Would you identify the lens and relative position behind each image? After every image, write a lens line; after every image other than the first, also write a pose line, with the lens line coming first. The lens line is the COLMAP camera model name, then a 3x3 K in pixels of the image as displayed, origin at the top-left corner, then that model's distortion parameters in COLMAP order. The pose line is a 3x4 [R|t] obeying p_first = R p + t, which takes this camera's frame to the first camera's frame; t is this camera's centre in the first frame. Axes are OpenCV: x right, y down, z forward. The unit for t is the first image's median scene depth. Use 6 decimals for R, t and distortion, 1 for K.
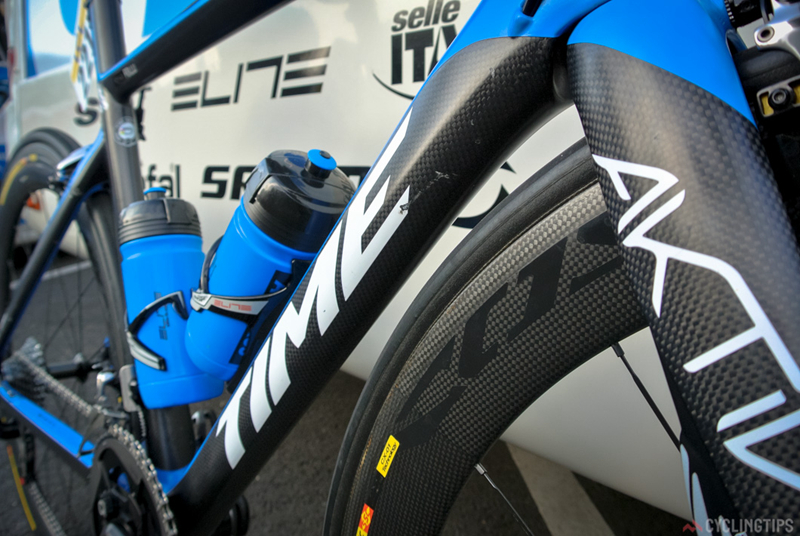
lens RADIAL K [[628.2, 0, 400.6], [0, 628.2, 296.3], [0, 0, 1]] dist [-0.067030, -0.000064]
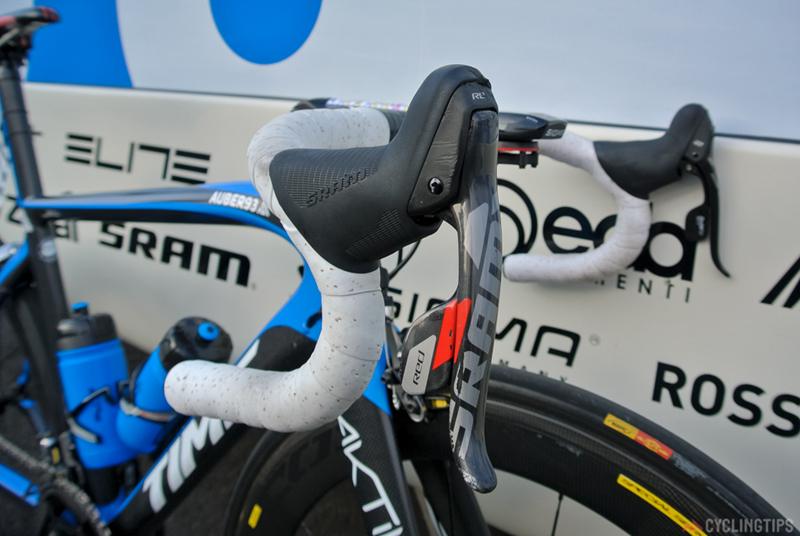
lens RADIAL K [[713.9, 0, 435.0], [0, 713.9, 266.1], [0, 0, 1]] dist [-0.051520, 0.005756]
pose [[0.984778, -0.028150, 0.171524, 0.126221], [0.012415, 0.995670, 0.092129, -0.499977], [-0.173375, -0.088597, 0.980863, -0.789847]]
